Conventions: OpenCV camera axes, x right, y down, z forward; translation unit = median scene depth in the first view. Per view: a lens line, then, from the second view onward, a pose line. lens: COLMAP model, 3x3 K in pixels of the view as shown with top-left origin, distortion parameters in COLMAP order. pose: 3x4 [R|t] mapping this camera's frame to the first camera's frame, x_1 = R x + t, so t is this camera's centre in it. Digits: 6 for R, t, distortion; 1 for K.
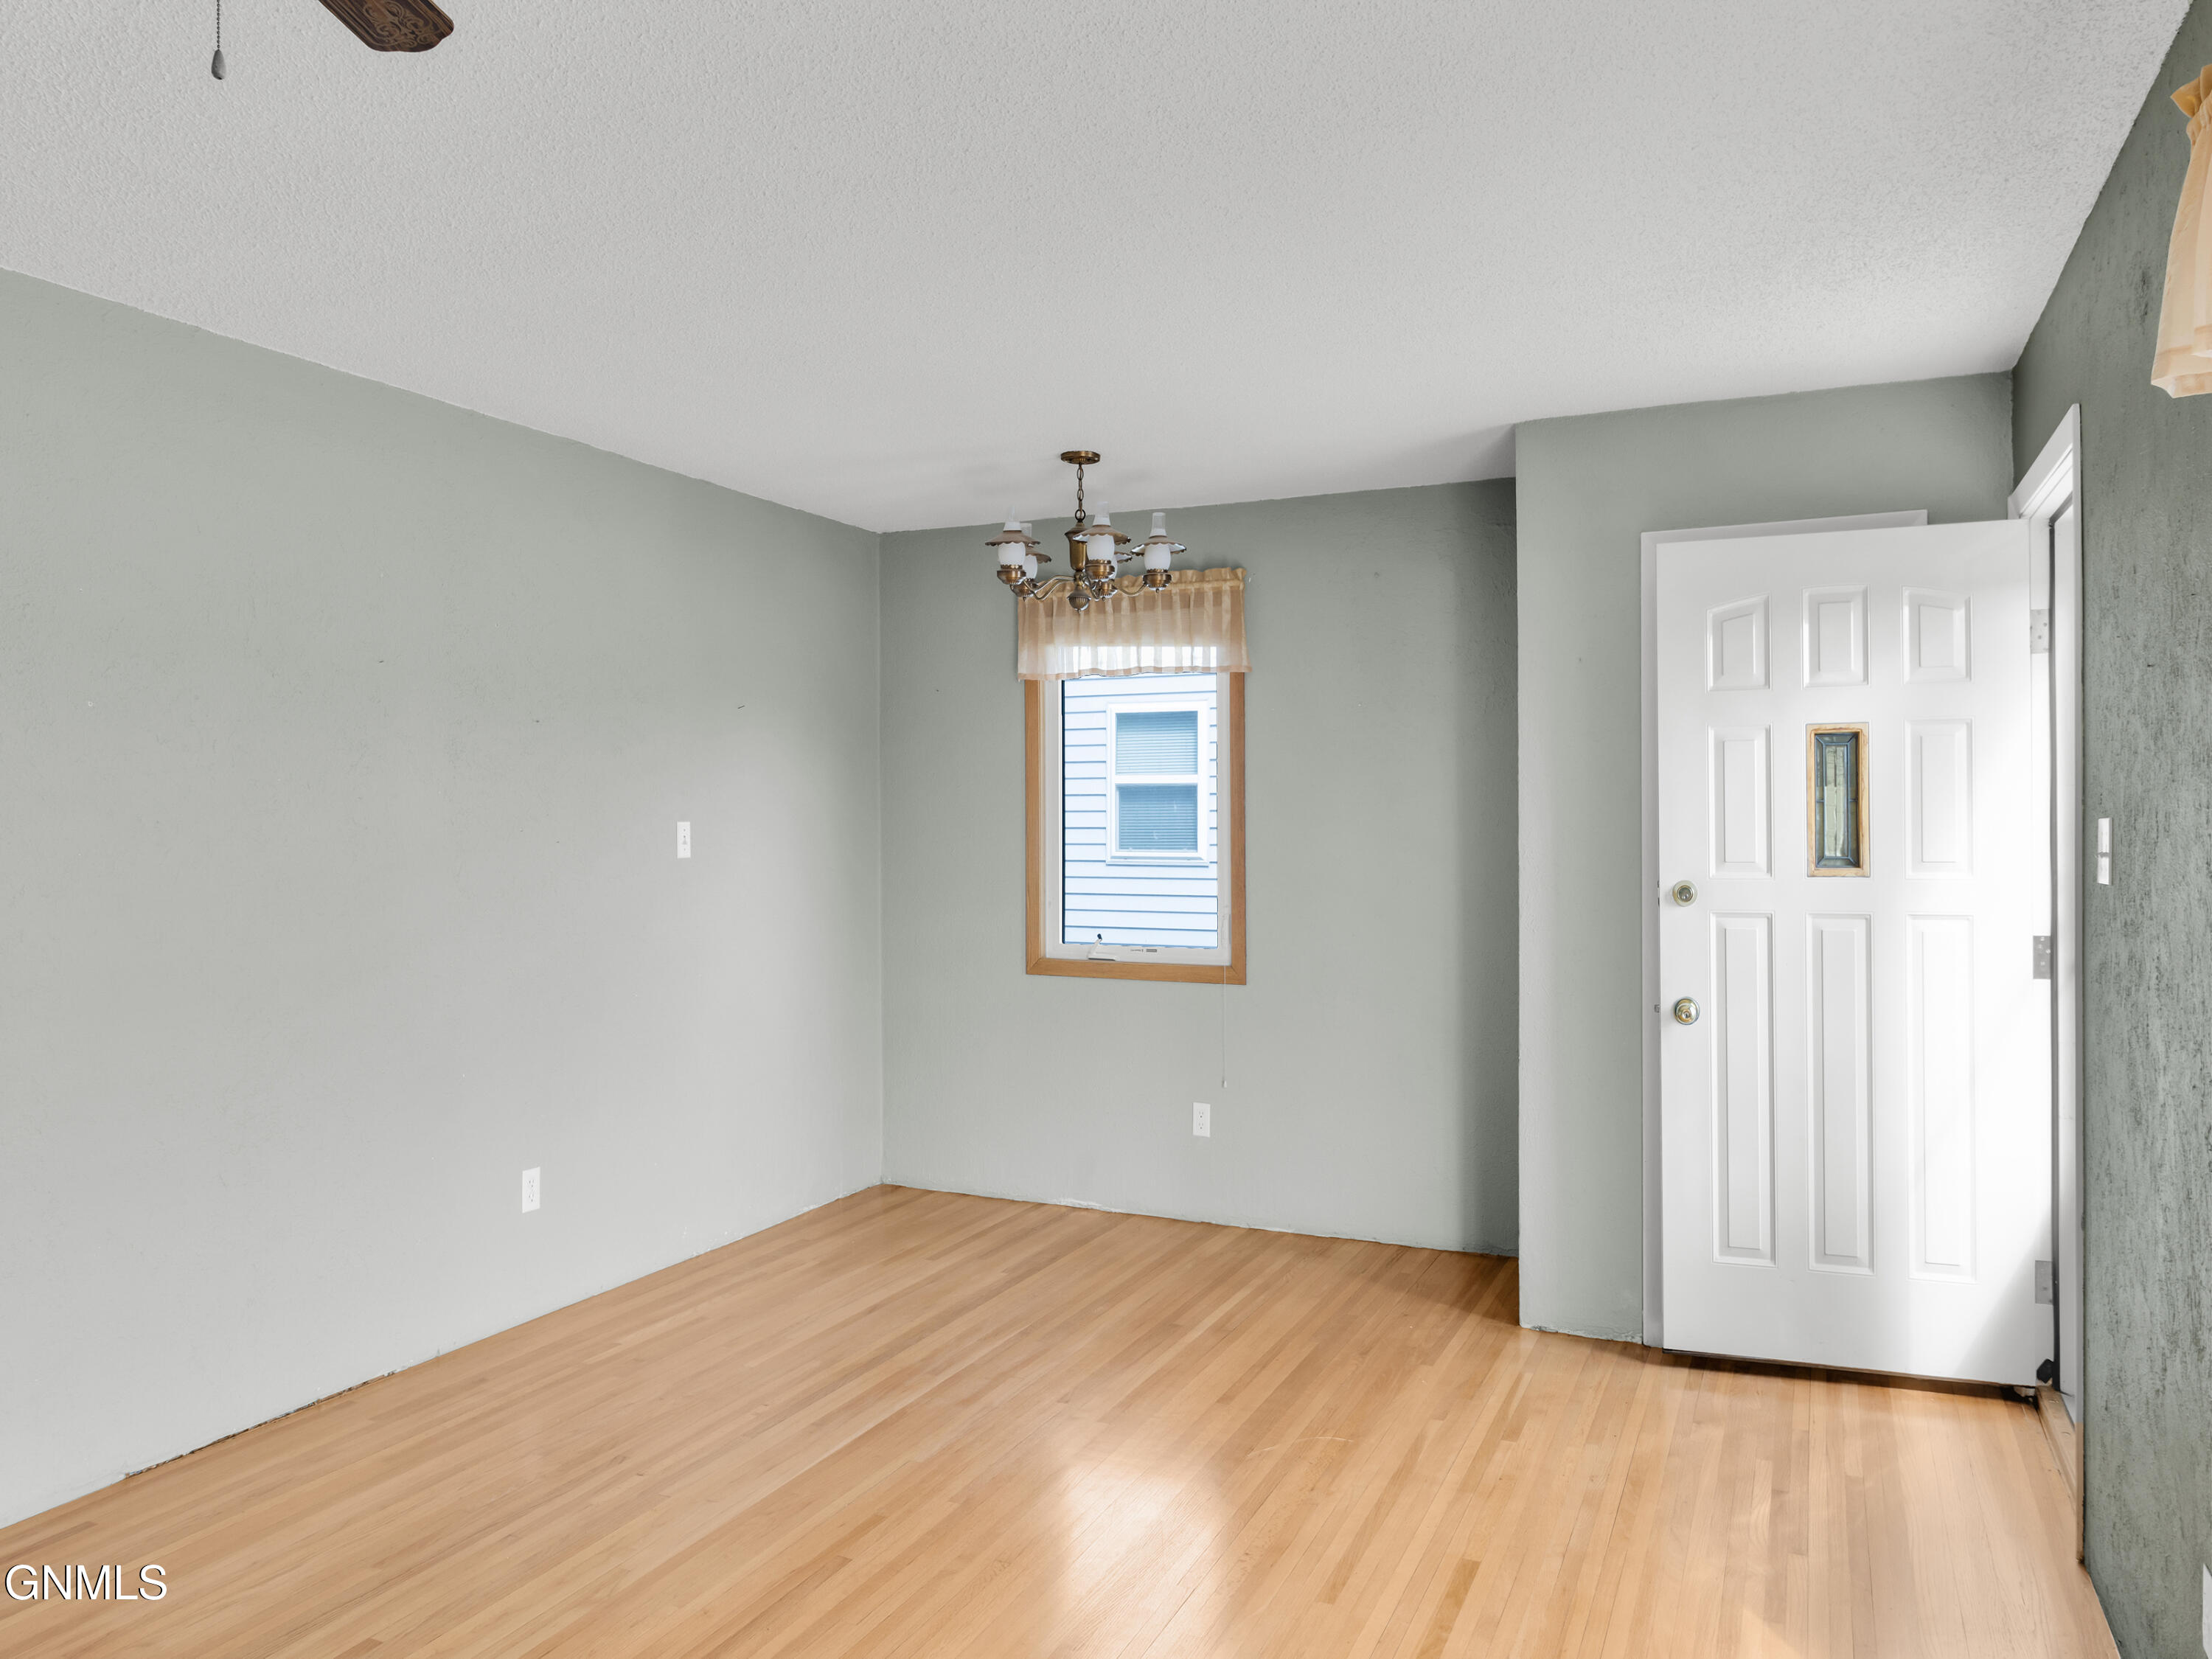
lens RADIAL K [[1585.8, 0, 1071.2], [0, 1585.8, 818.2], [0, 0, 1]] dist [0.010905, -0.002035]
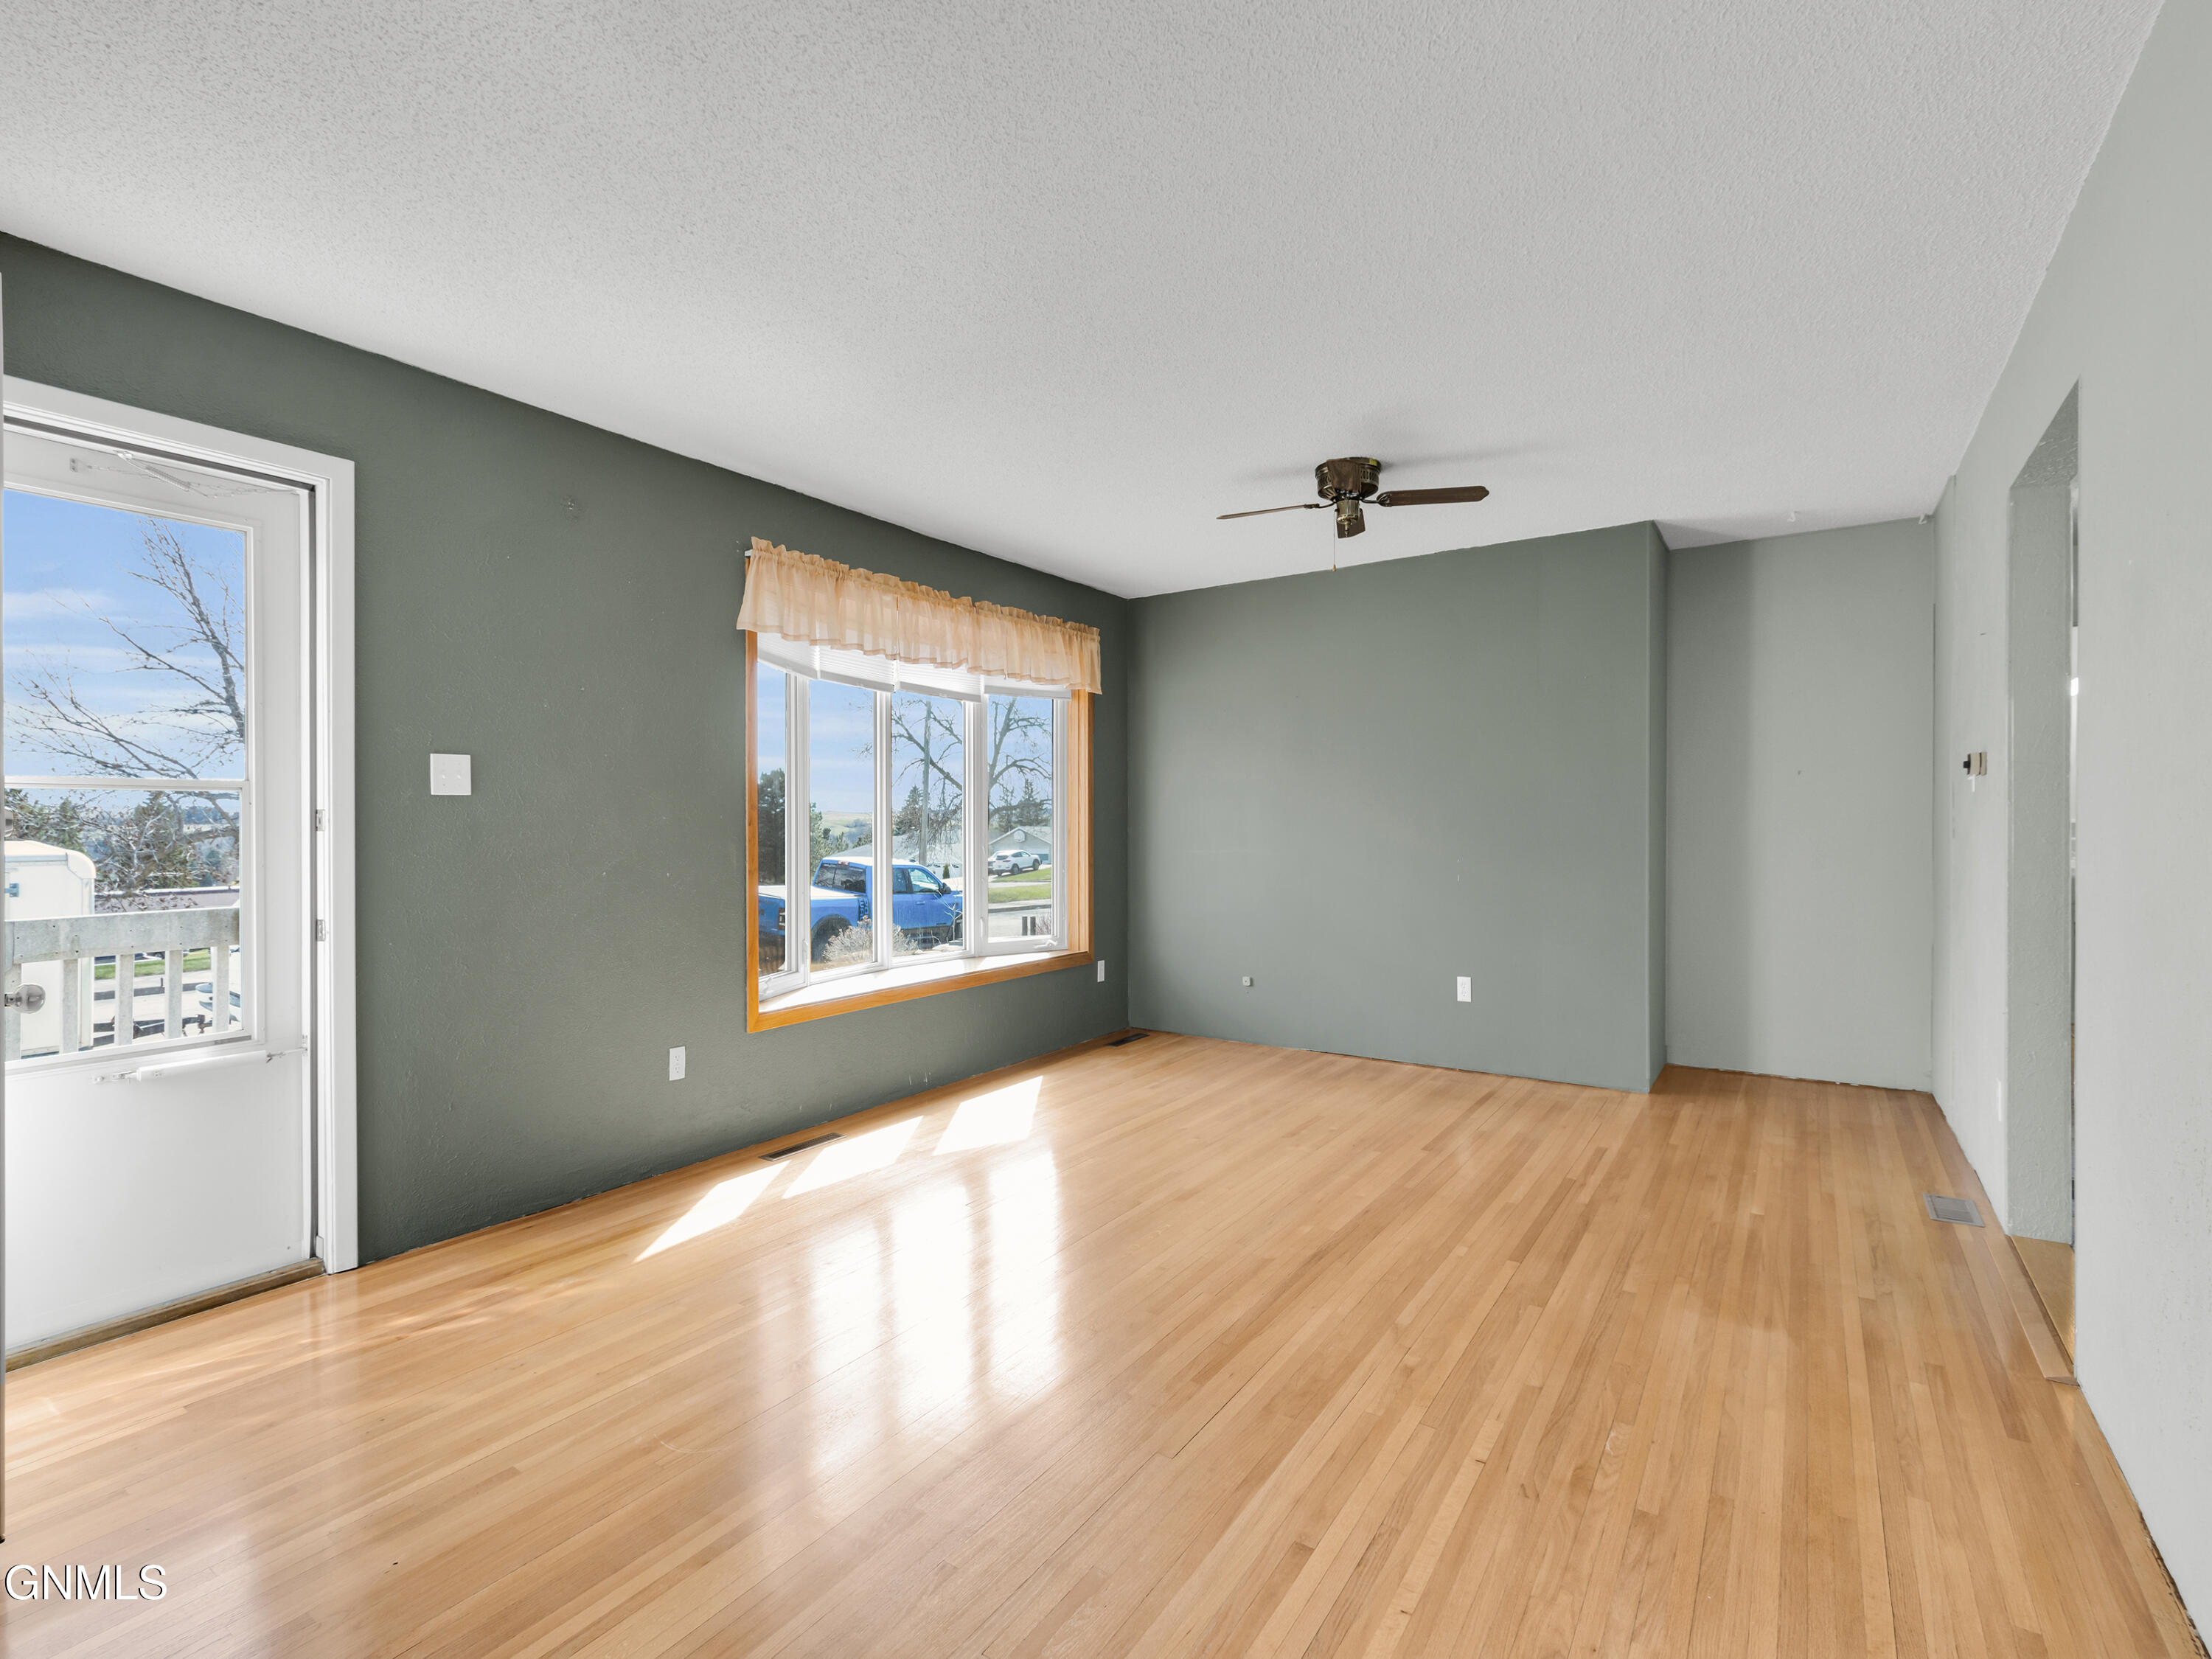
lens RADIAL K [[1035.7, 0, 1108.1], [0, 1035.7, 820.9], [0, 0, 1]] dist [0.011653, -0.000137]
pose [[-0.989928, 0.009343, 0.141265, -0.124981], [0.010399, 0.999923, 0.006741, 0.045877], [-0.141191, 0.008142, -0.989949, 1.308250]]
